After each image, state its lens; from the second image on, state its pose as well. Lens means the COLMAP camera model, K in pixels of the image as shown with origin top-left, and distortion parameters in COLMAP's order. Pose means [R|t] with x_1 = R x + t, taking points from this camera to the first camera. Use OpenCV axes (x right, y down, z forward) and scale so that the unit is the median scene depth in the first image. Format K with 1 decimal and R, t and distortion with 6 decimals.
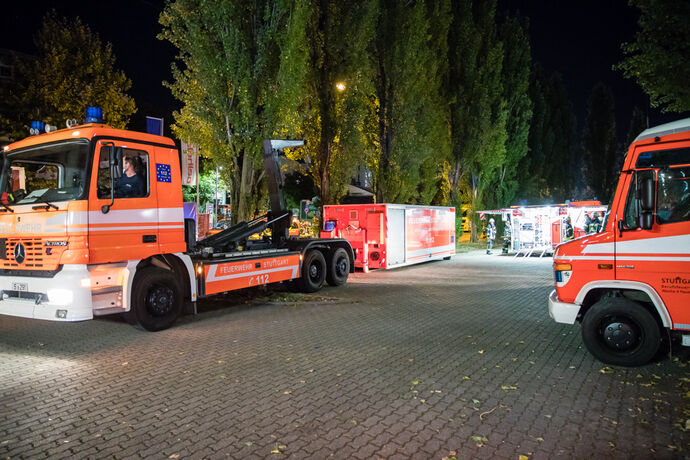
lens RADIAL K [[484.3, 0, 345.0], [0, 484.3, 230.0], [0, 0, 1]] dist [0.000135, 0.000051]
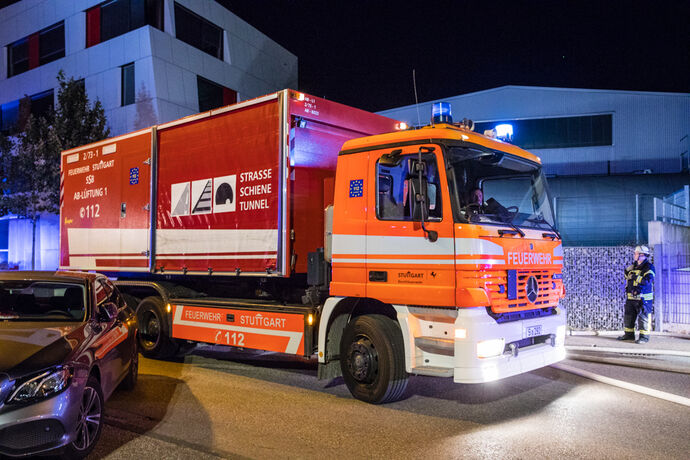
lens RADIAL K [[651.8, 0, 345.0], [0, 651.8, 230.0], [0, 0, 1]] dist [-0.010660, -0.003346]
pose [[-0.193578, -0.025391, -0.980756, 0.645744], [-0.006556, 0.999676, -0.024587, -0.029299], [0.981063, 0.001670, -0.193682, 1.194860]]
